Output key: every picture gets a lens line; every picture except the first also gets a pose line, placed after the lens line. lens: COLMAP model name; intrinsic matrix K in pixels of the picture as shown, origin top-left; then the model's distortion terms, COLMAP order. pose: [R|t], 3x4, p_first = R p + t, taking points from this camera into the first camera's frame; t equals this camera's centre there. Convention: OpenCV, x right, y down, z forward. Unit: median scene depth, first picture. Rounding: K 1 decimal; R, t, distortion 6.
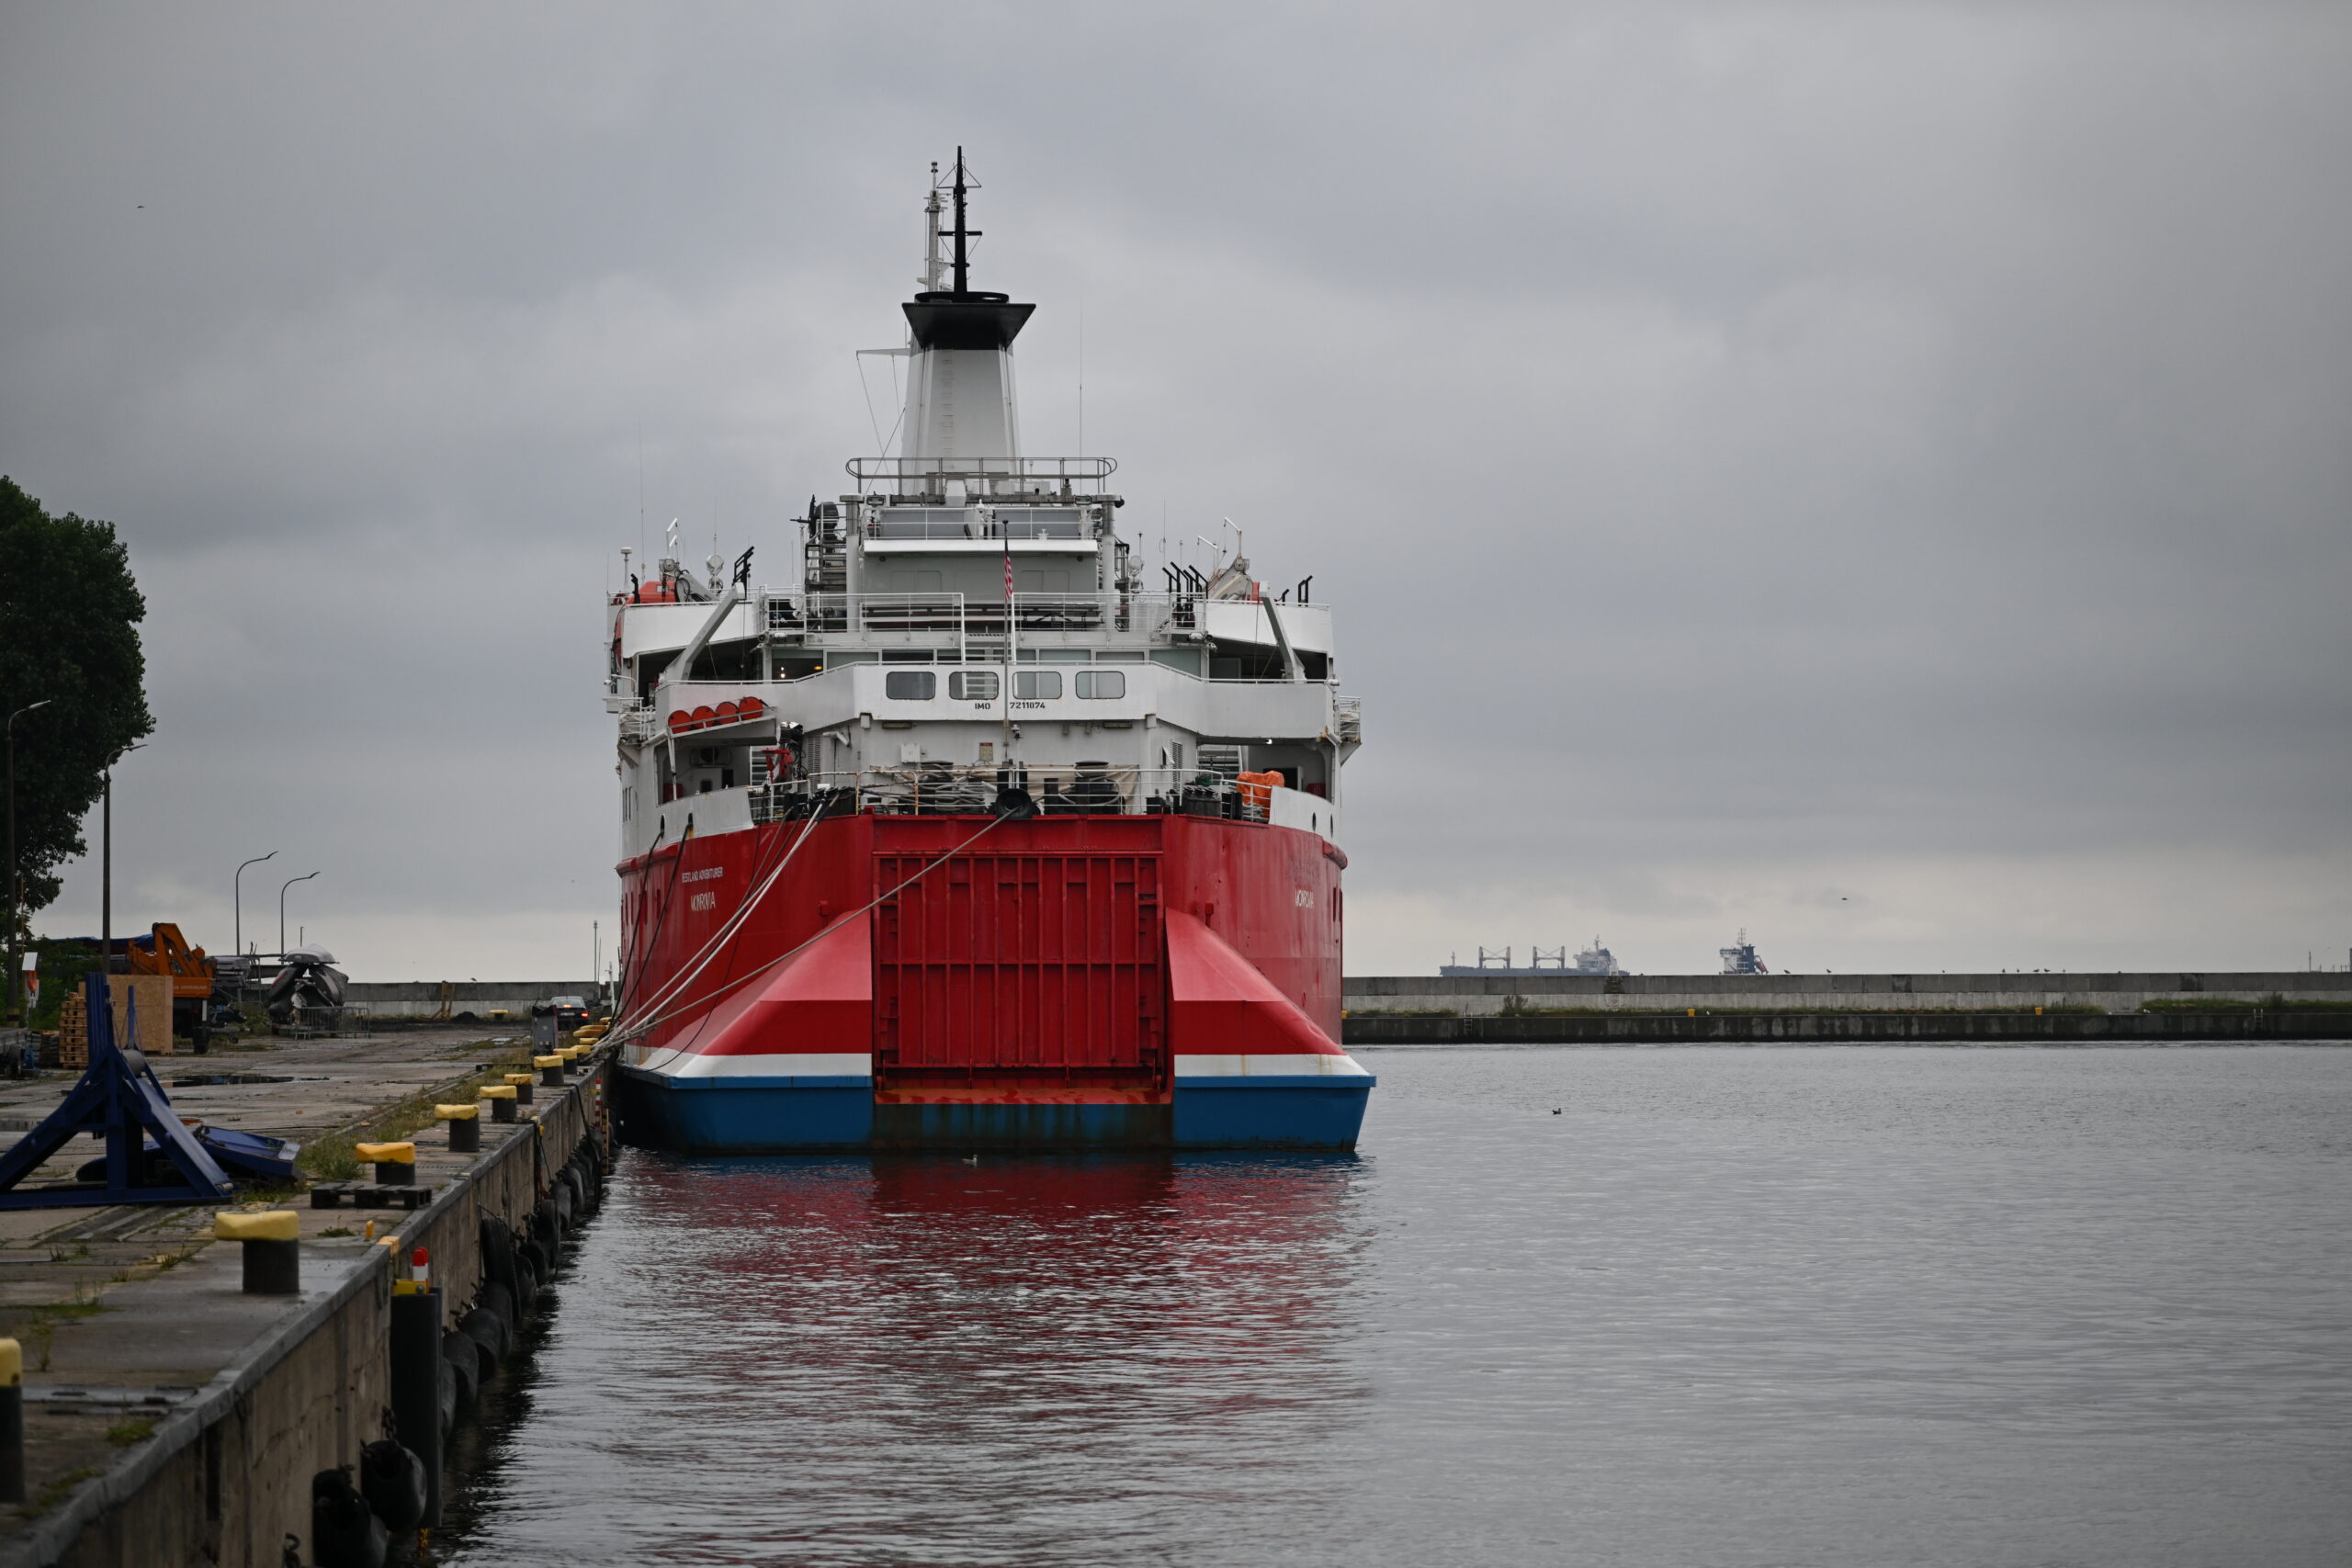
lens RADIAL K [[8223.4, 0, 1176.0], [0, 8223.4, 784.0], [0, 0, 1]] dist [0.018728, 0.672651]
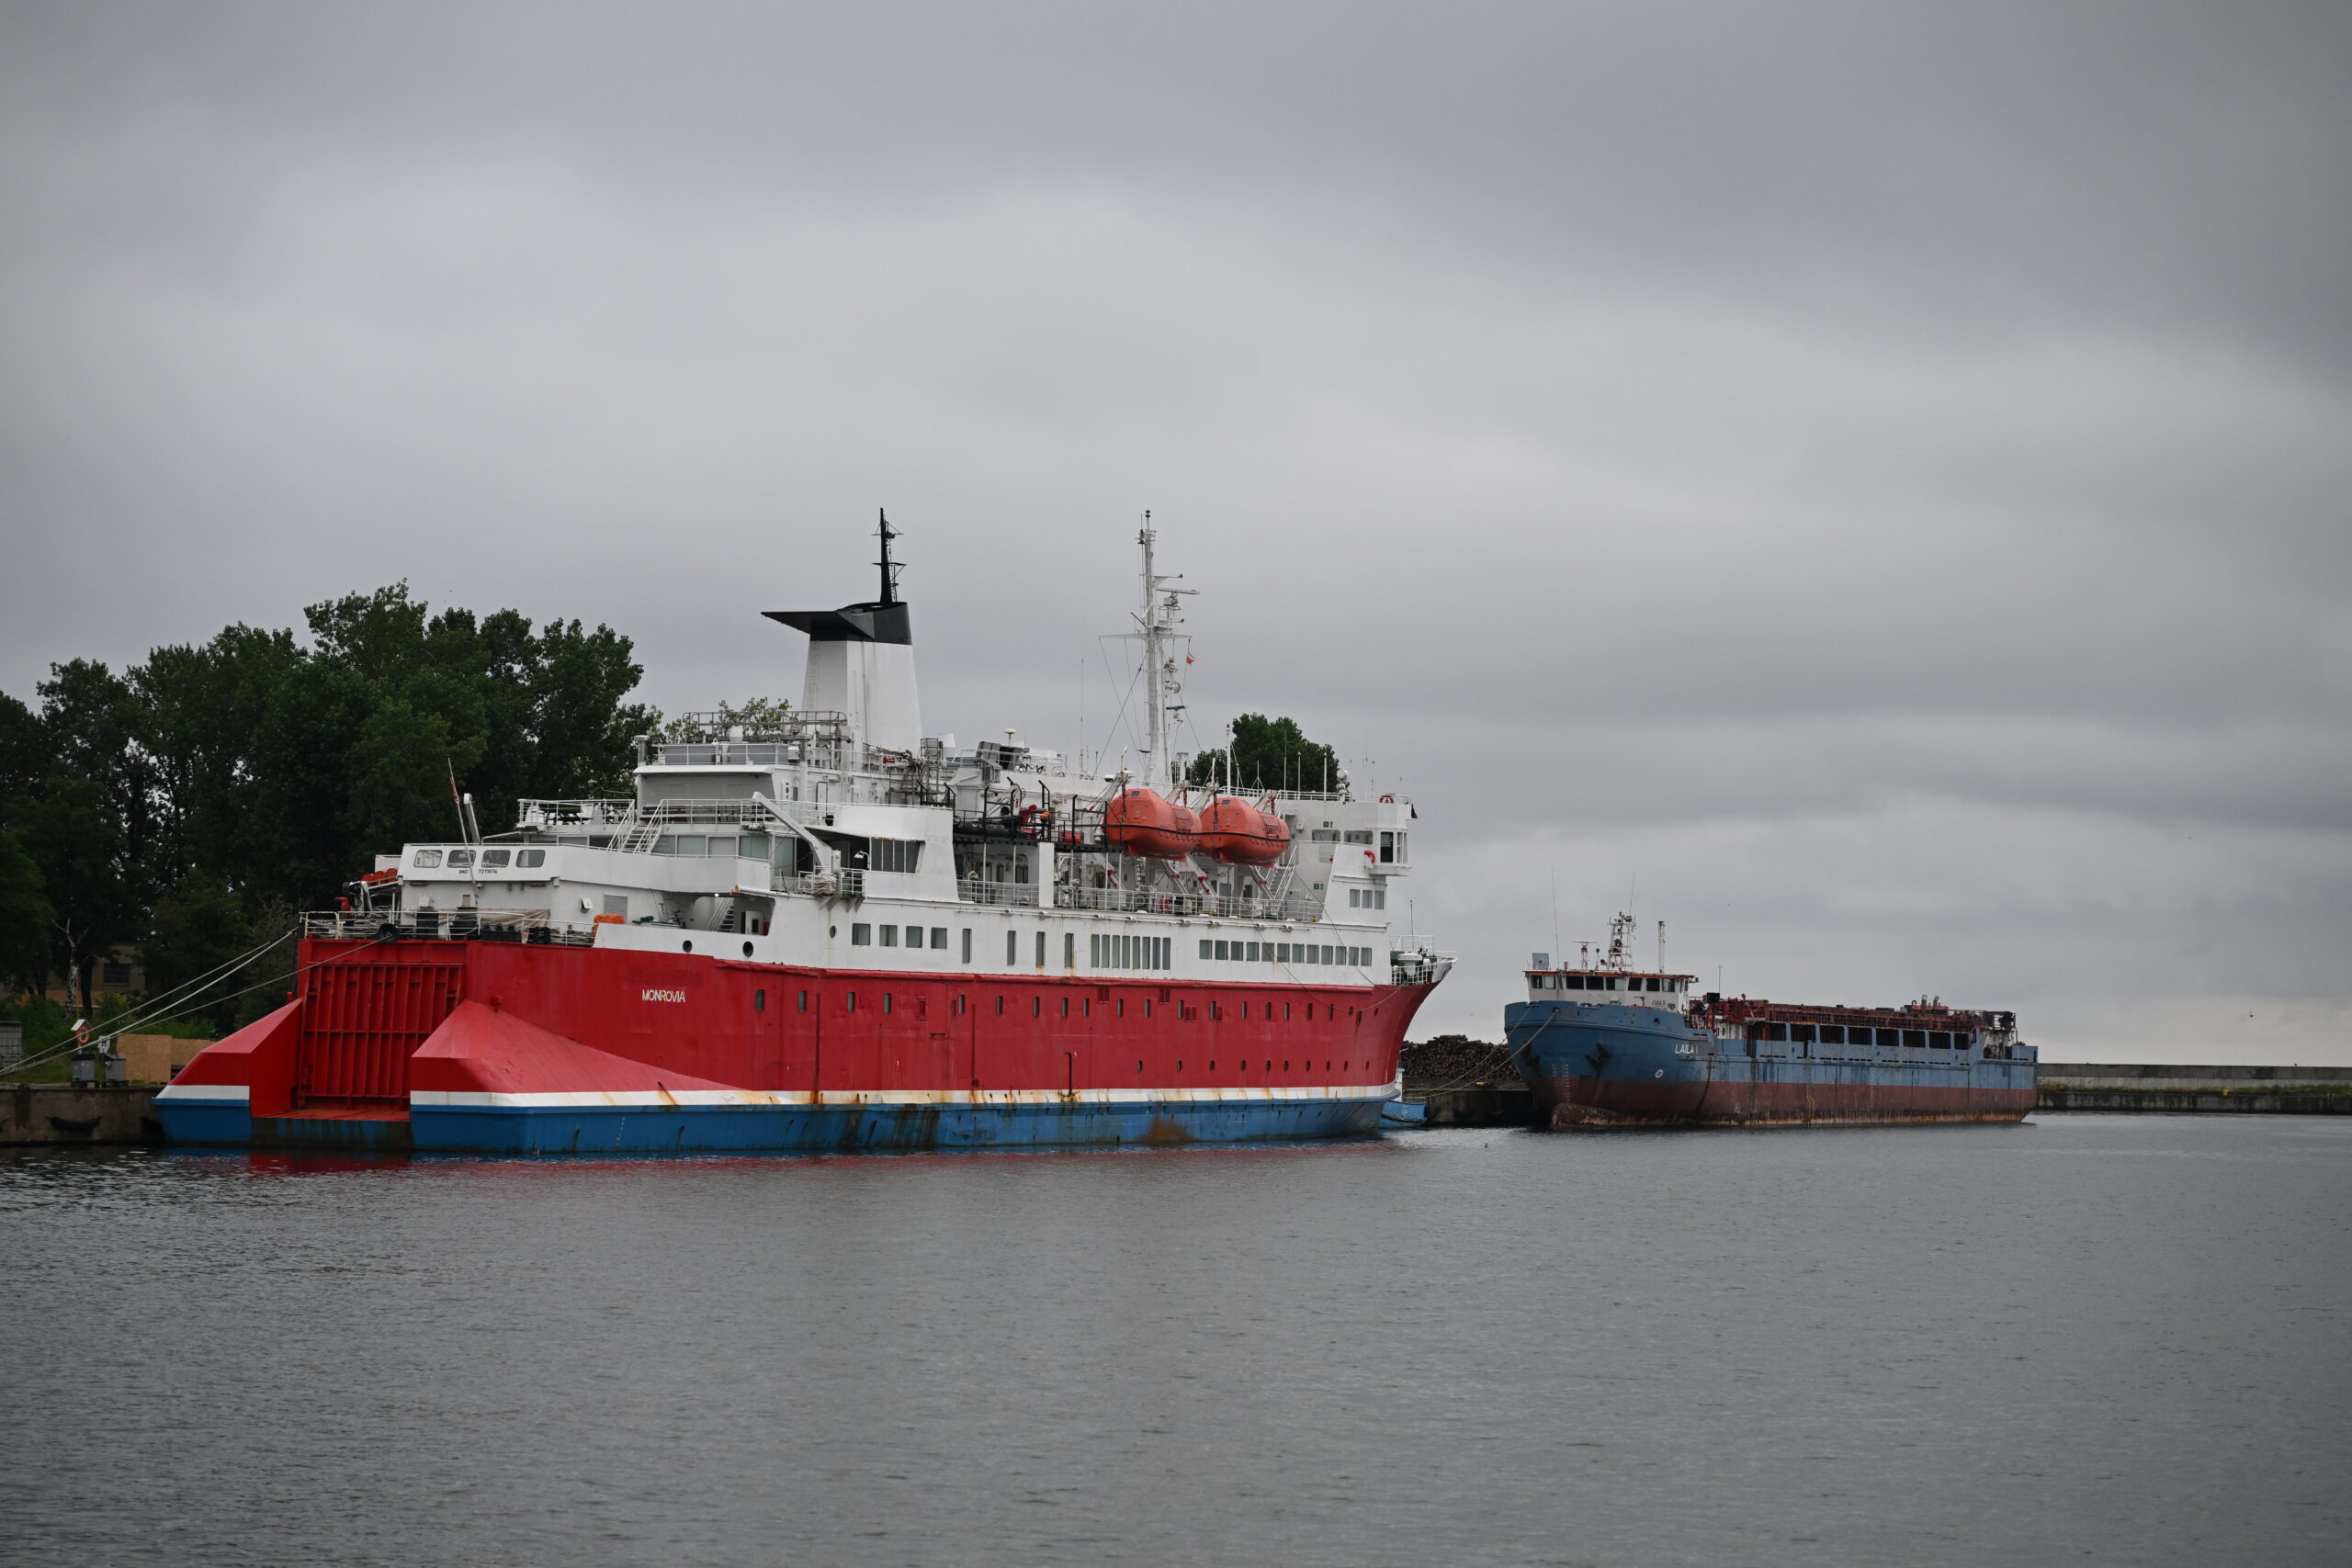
lens RADIAL K [[5980.2, 0, 1126.0], [0, 5980.2, 785.2], [0, 0, 1]] dist [-0.080801, 0.639305]
pose [[0.893576, -0.003002, -0.448902, 0.609664], [-0.007118, 0.999757, -0.020855, -0.002986], [0.448855, 0.021830, 0.893338, 0.024135]]
